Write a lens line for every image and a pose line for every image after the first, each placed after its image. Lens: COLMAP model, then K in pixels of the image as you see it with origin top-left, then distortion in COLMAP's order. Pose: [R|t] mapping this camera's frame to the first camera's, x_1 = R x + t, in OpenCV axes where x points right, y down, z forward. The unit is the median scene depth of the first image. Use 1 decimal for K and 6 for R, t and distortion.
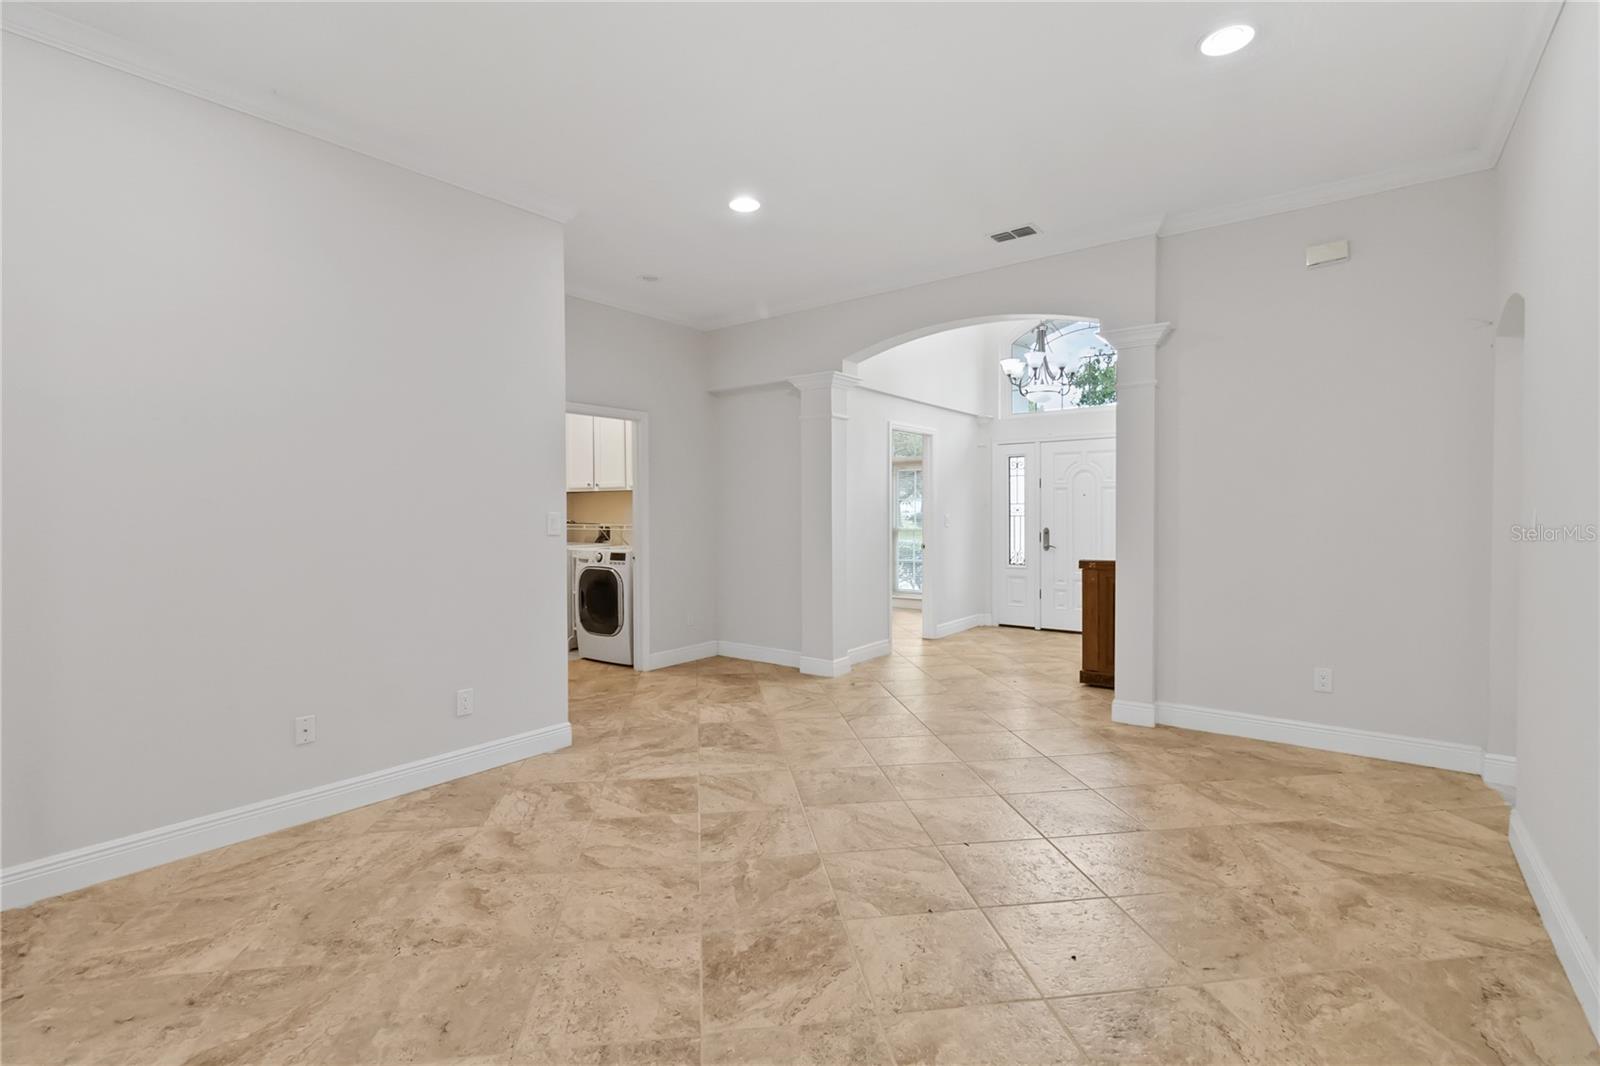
lens RADIAL K [[740.0, 0, 795.7], [0, 740.0, 528.0], [0, 0, 1]] dist [-0.000666, 0.001424]
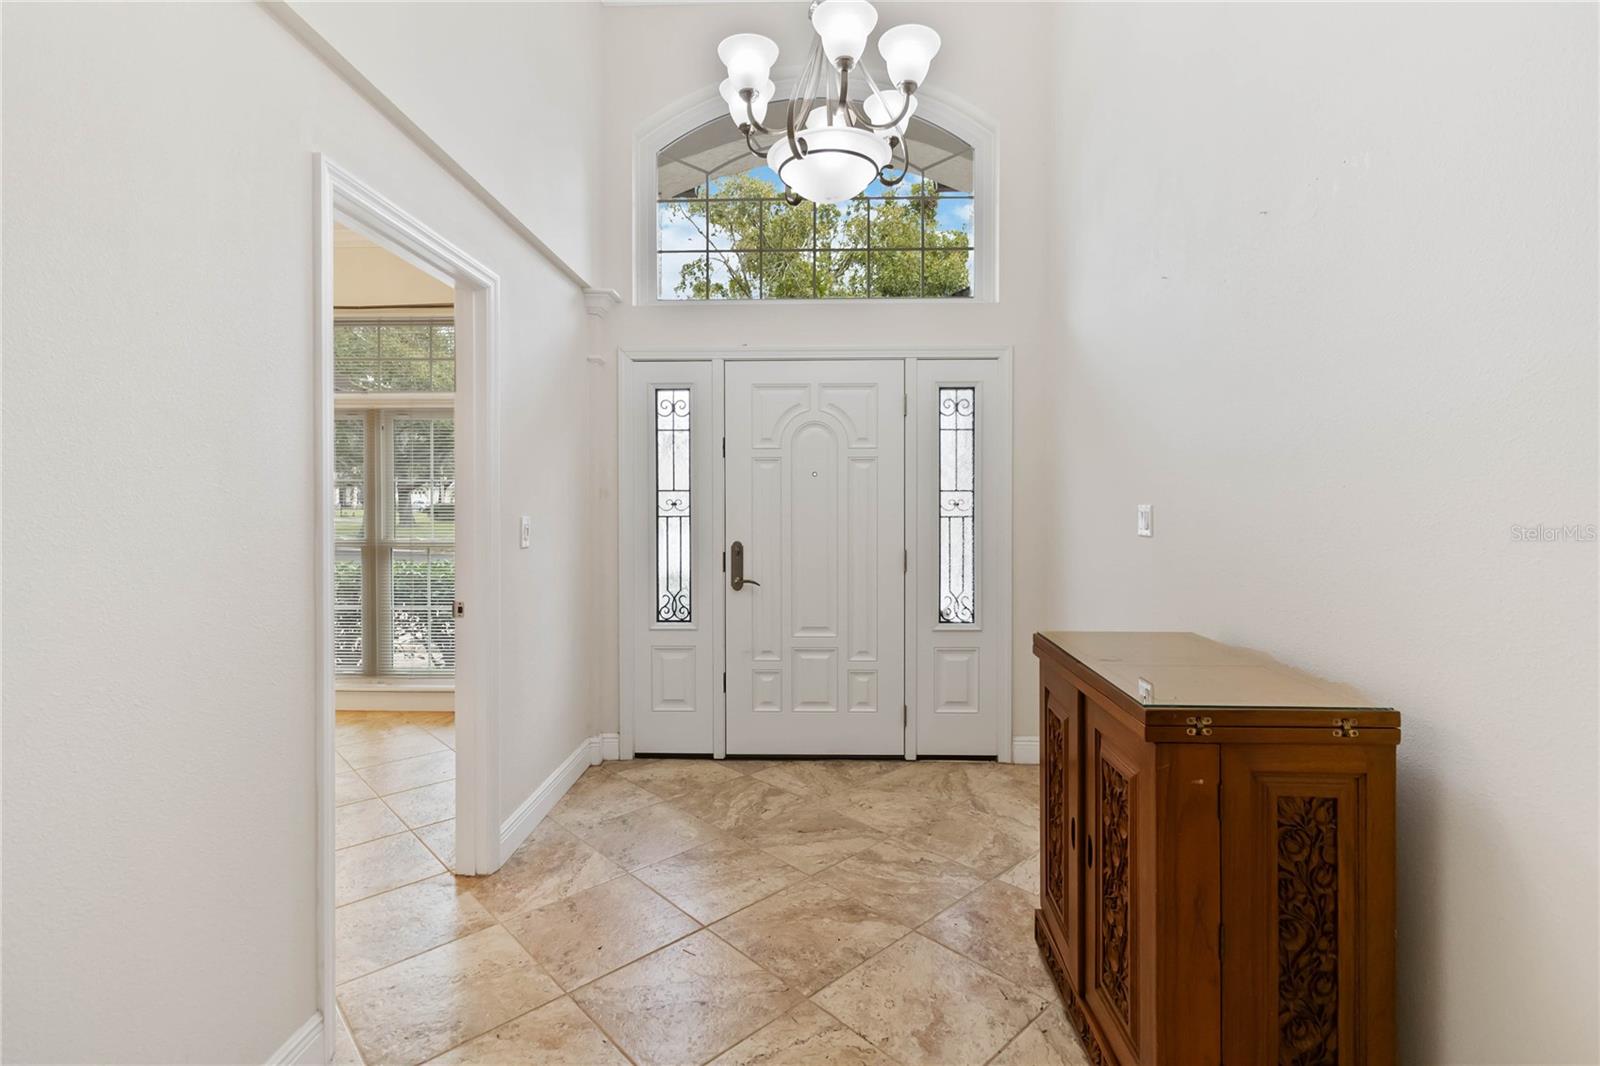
lens RADIAL K [[740.0, 0, 789.8], [0, 740.0, 523.2], [0, 0, 1]] dist [-0.000666, 0.001424]
pose [[0.819035, -0.006617, 0.573706, 0.092643], [0.004069, 0.999975, 0.005724, -0.014473], [-0.573729, -0.002353, 0.819042, 0.575672]]
